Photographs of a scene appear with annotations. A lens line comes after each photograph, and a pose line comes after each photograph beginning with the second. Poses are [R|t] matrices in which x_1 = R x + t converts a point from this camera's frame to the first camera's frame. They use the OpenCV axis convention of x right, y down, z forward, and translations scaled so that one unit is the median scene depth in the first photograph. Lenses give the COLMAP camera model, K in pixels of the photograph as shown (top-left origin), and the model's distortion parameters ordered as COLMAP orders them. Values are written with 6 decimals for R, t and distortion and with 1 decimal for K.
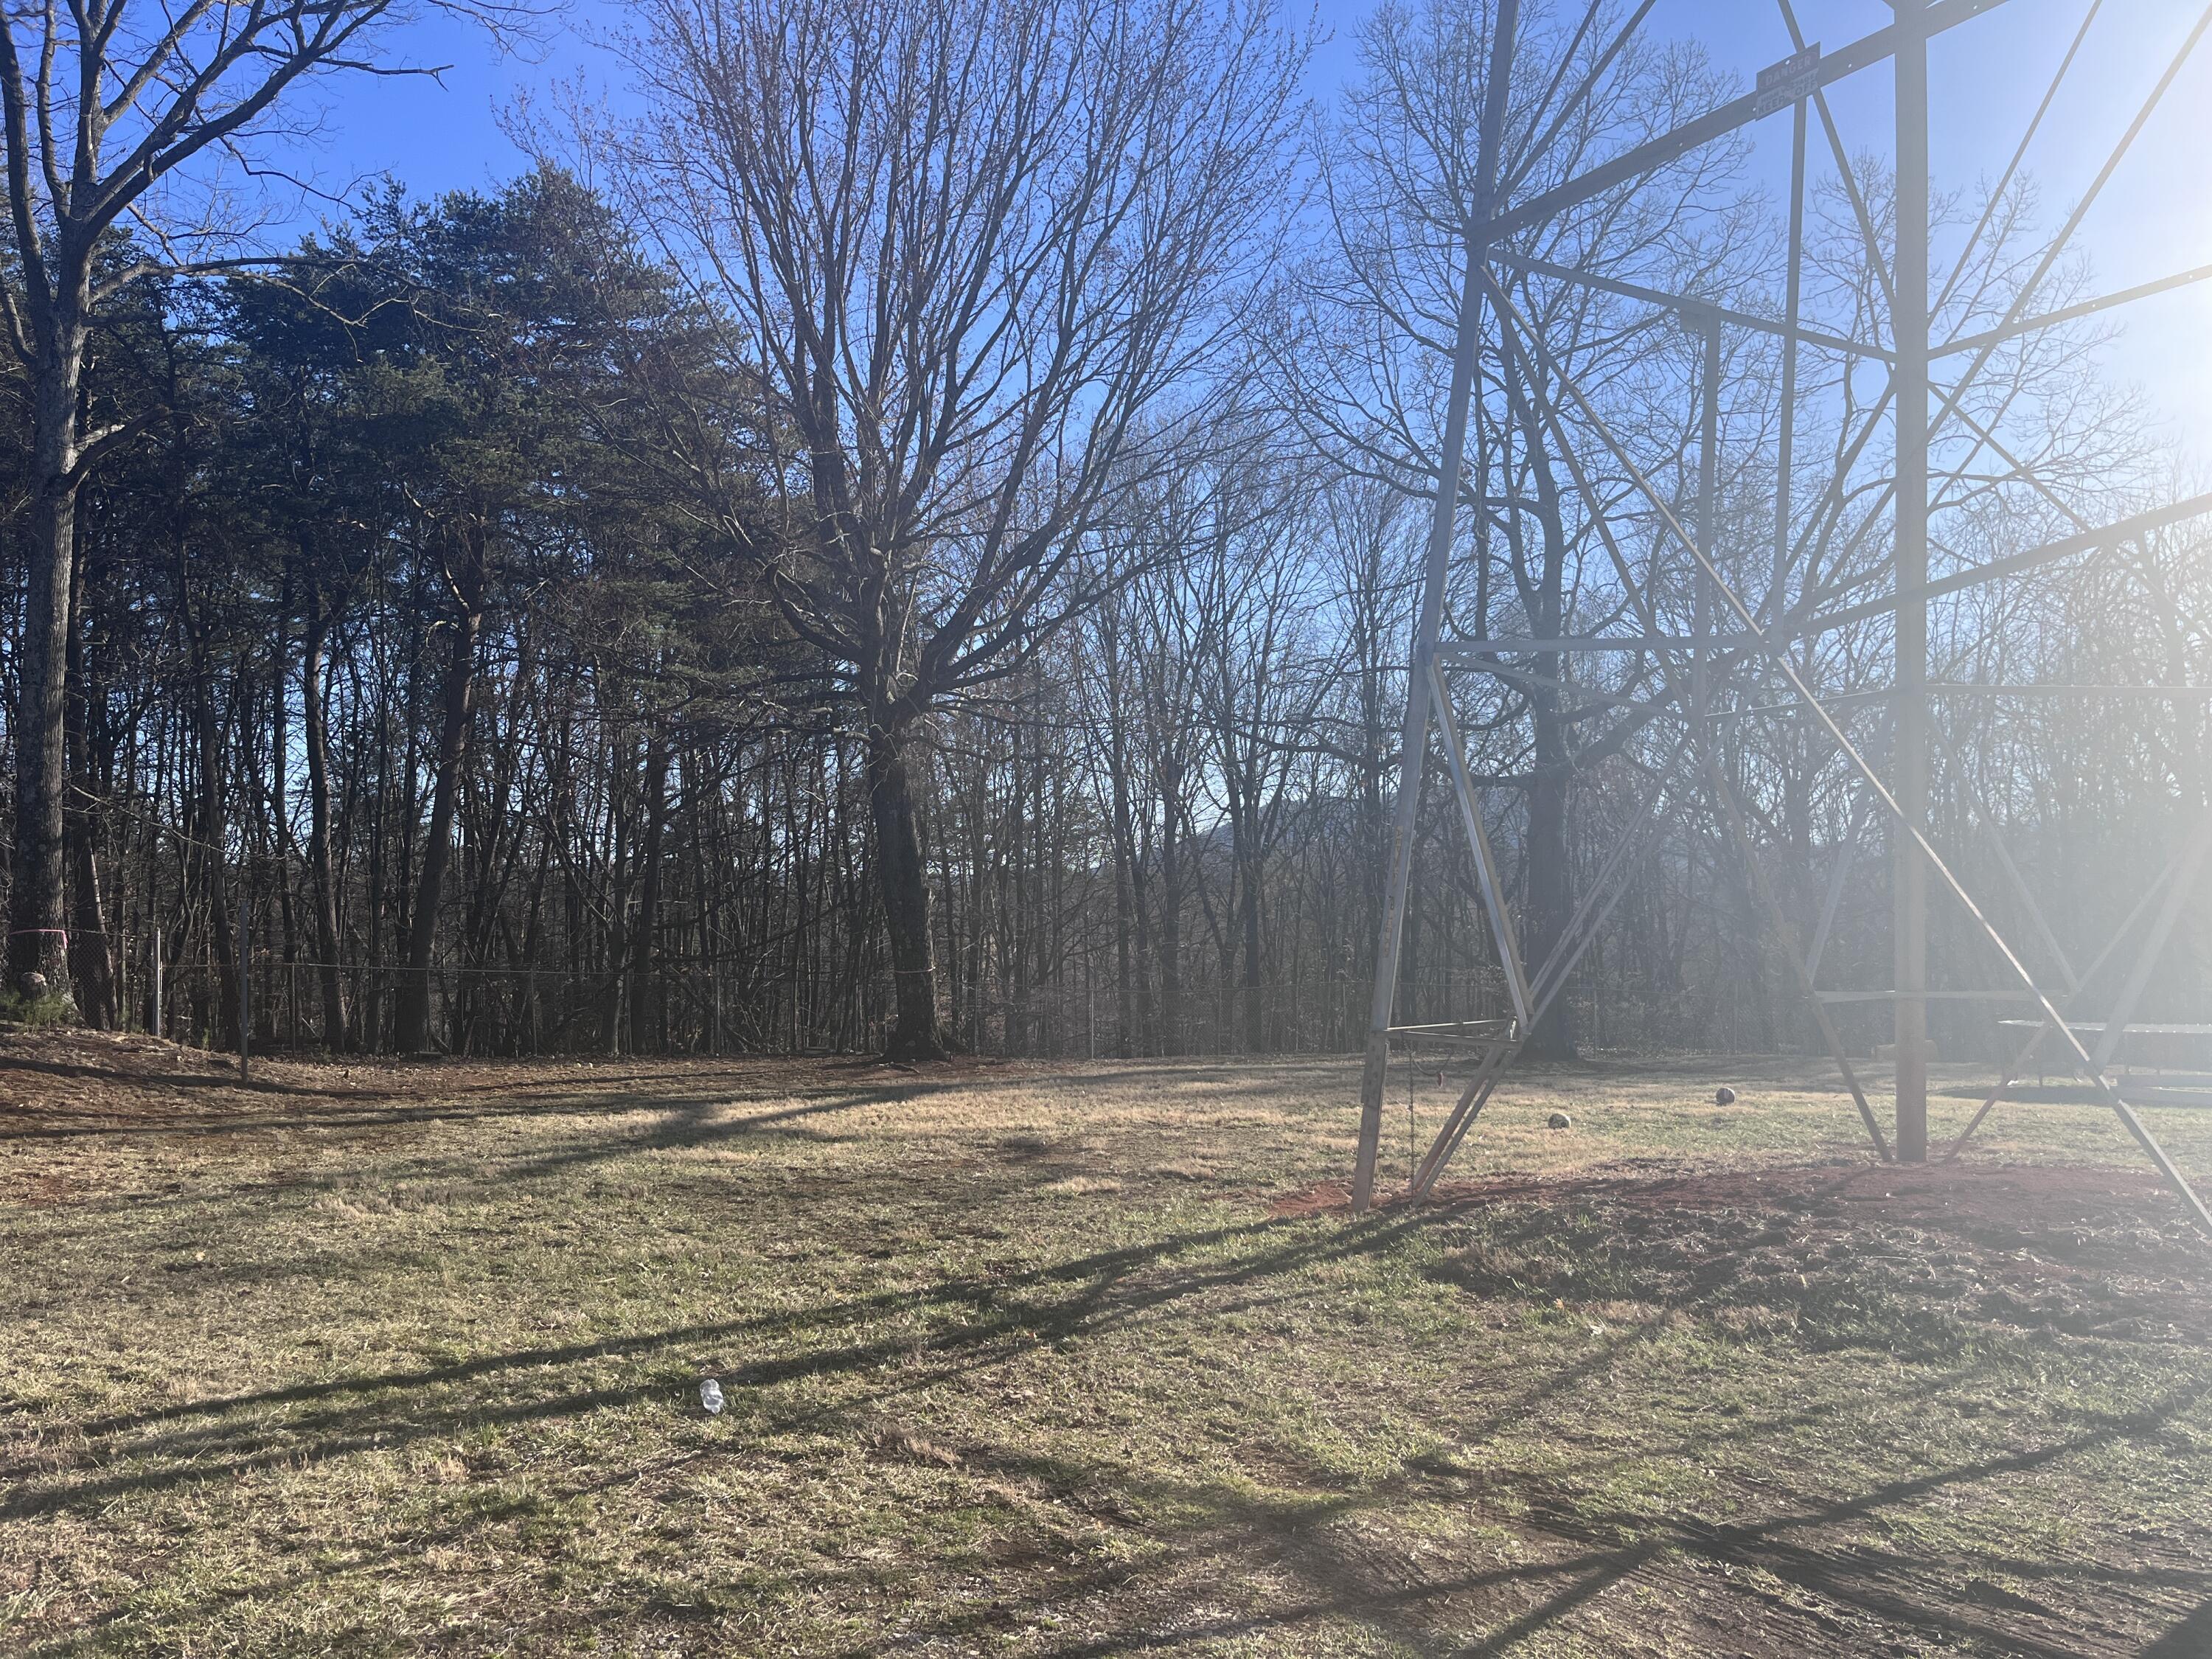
lens RADIAL K [[1653.5, 0, 1090.2], [0, 1653.5, 844.6], [0, 0, 1]] dist [0.066441, -0.108847]
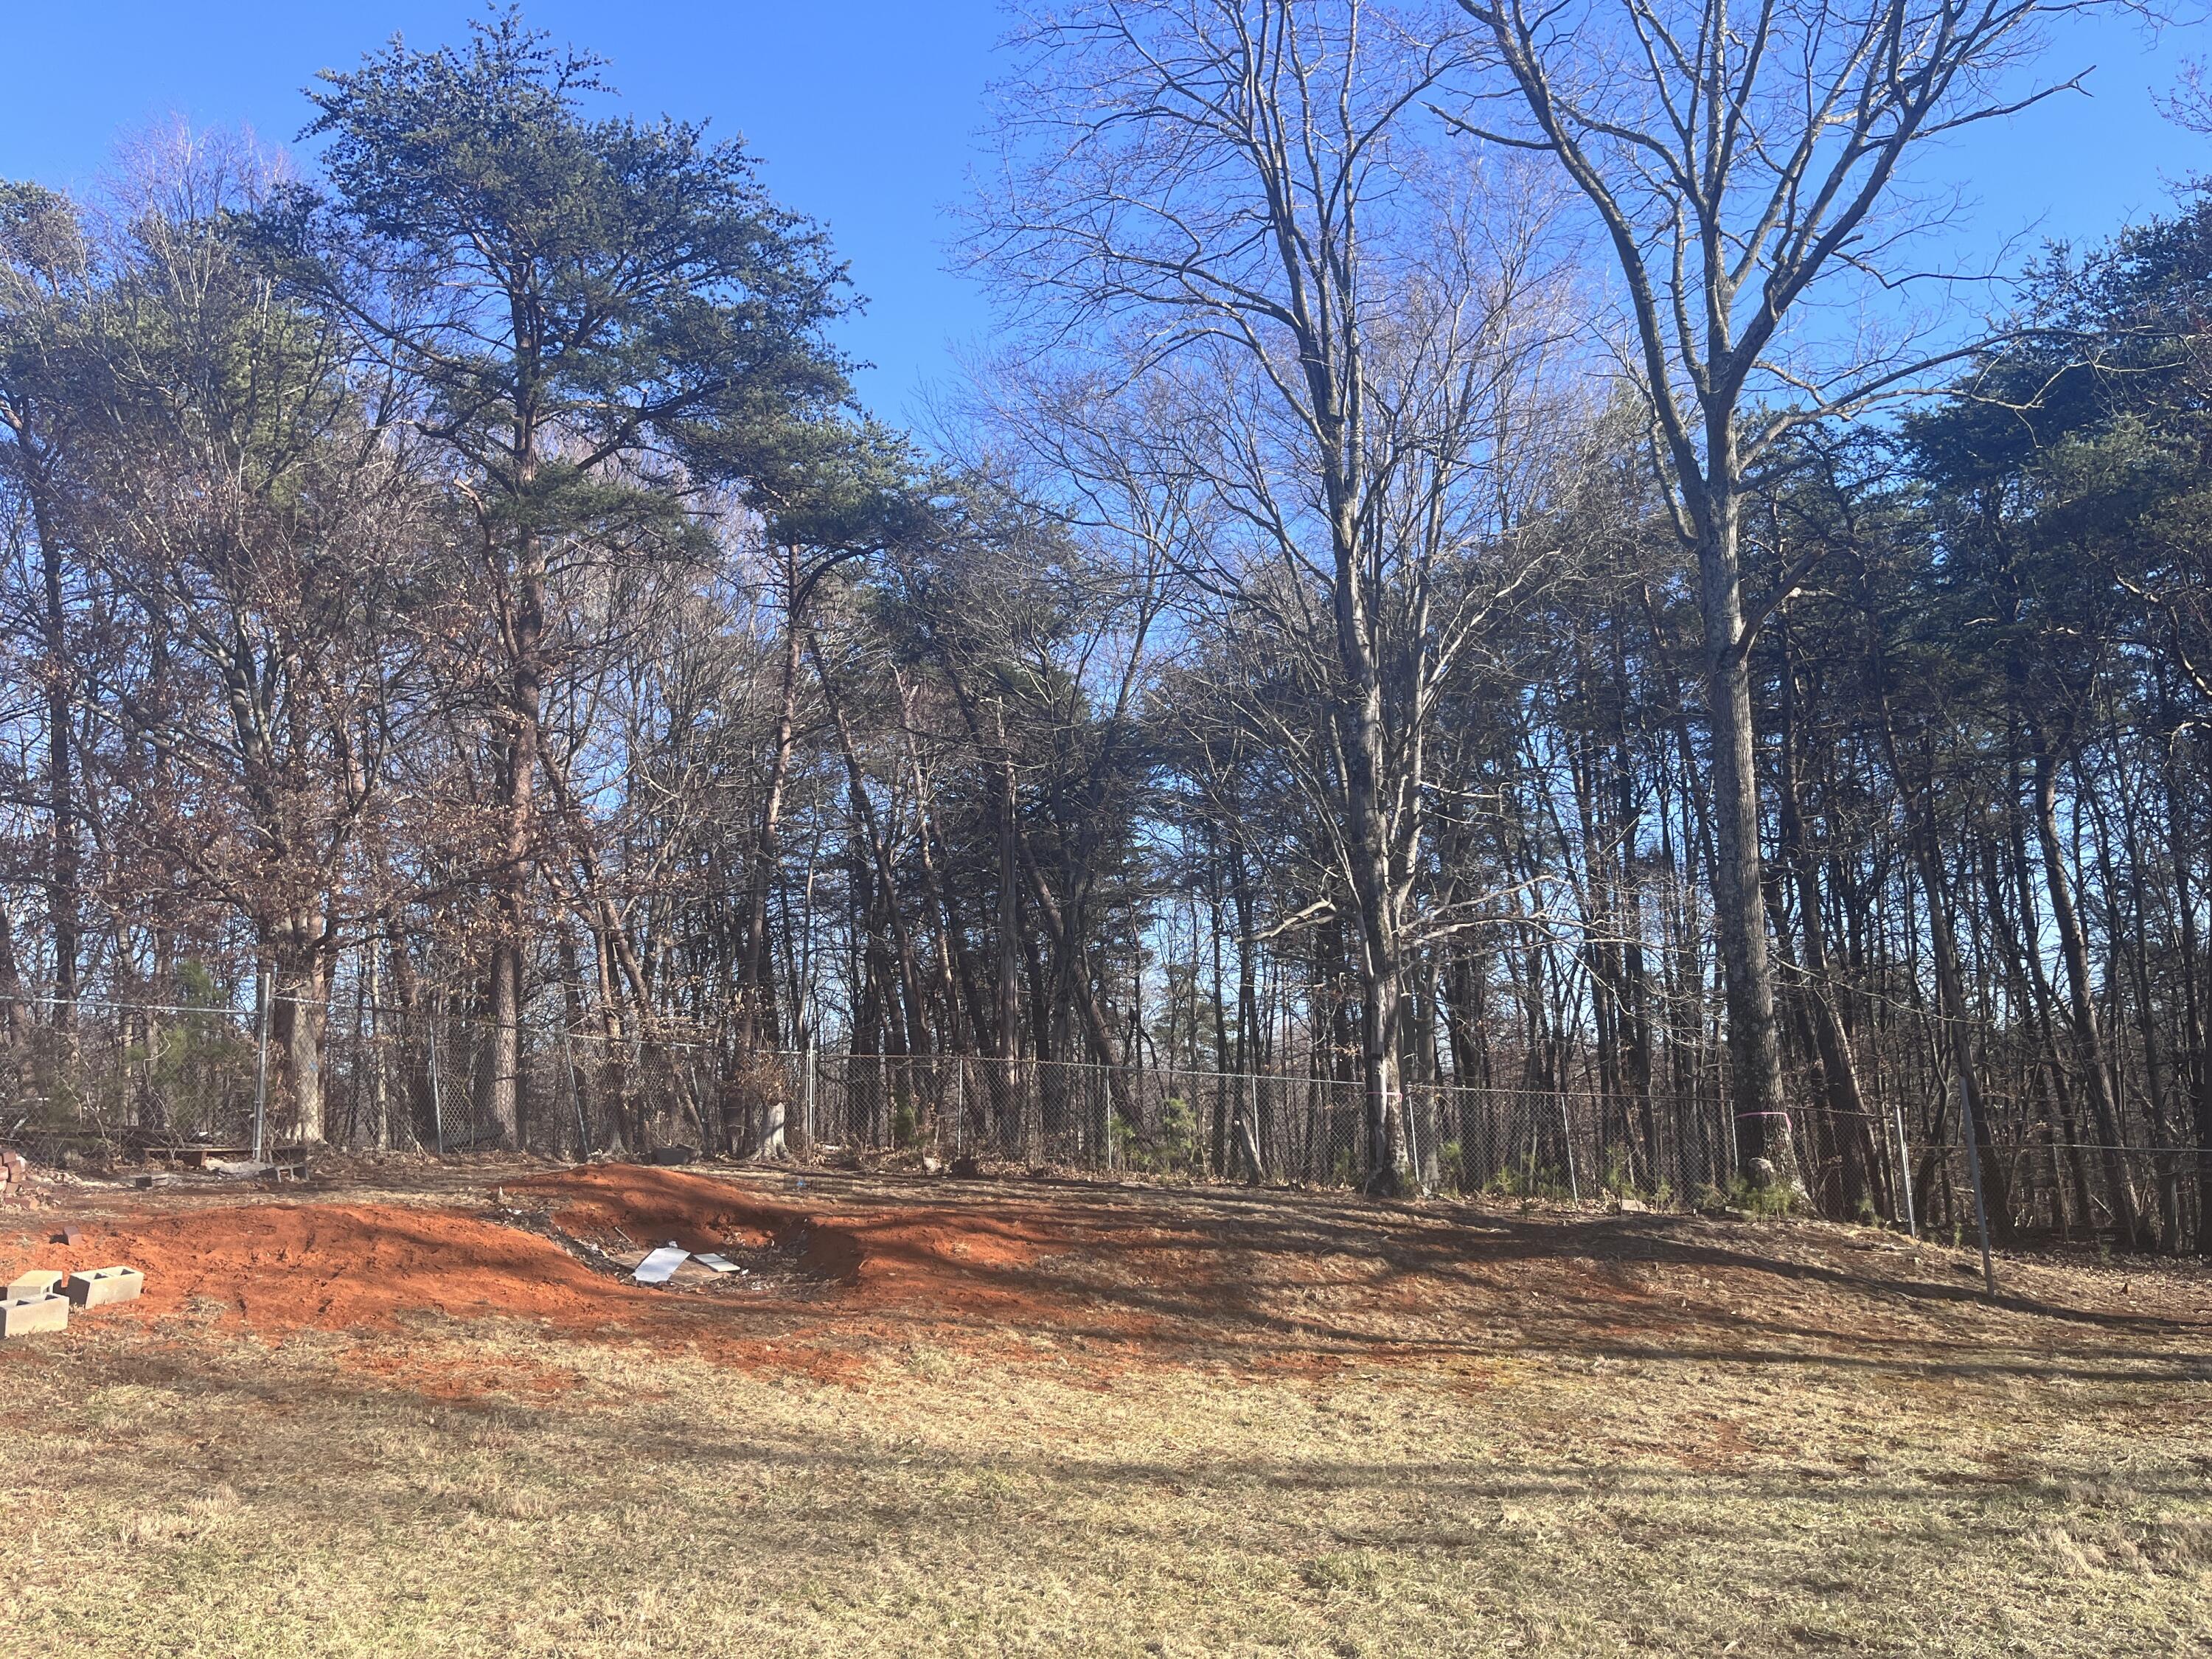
lens RADIAL K [[1653.5, 0, 1090.2], [0, 1653.5, 844.6], [0, 0, 1]] dist [0.066441, -0.108847]
pose [[0.557313, -0.136412, -0.819020, -0.038499], [0.056036, 0.990342, -0.126816, -0.001866], [0.828409, 0.024782, 0.559575, 0.143503]]
